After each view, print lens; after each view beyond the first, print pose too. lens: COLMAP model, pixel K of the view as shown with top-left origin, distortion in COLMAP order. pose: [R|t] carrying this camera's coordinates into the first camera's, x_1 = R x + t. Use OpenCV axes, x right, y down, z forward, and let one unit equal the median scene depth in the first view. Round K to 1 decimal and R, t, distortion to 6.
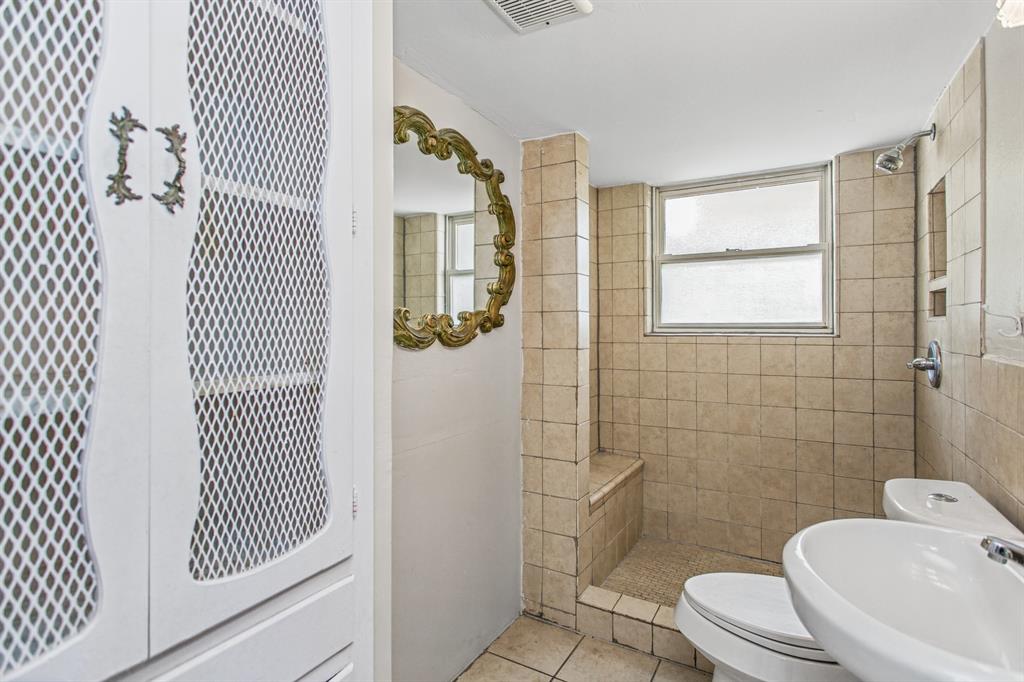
lens RADIAL K [[486.4, 0, 517.4], [0, 486.4, 340.7], [0, 0, 1]] dist [0.000538, 0.000466]
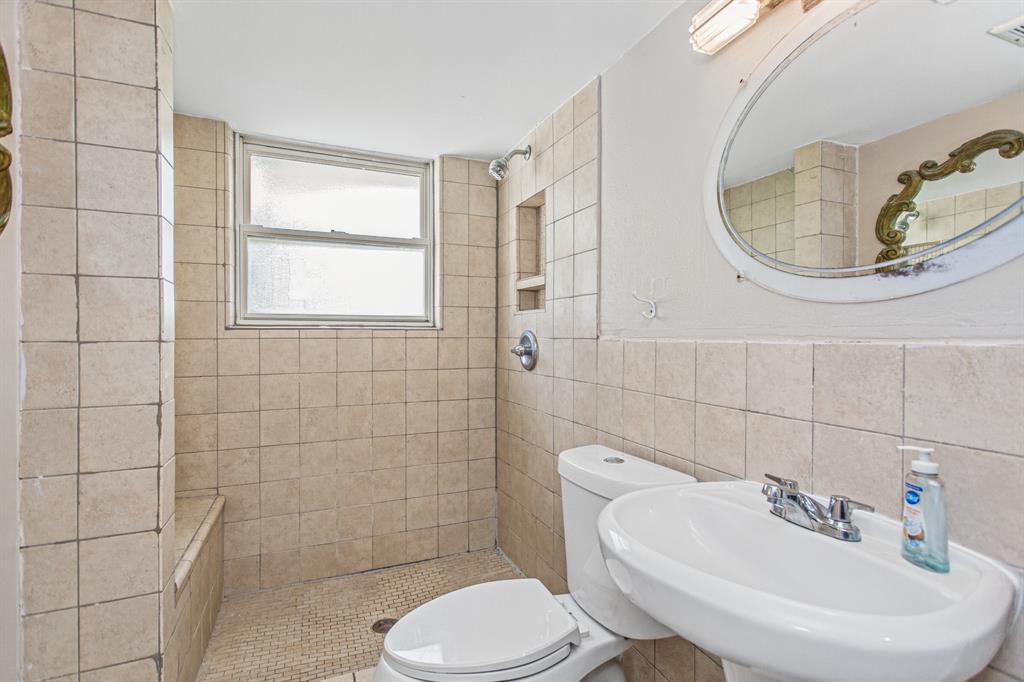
lens RADIAL K [[486.4, 0, 517.4], [0, 486.4, 340.7], [0, 0, 1]] dist [0.000538, 0.000466]
pose [[0.605619, -0.007266, 0.795722, -0.068824], [0.016138, 0.999865, -0.003152, 0.019801], [-0.795591, 0.014750, 0.605654, 0.217372]]
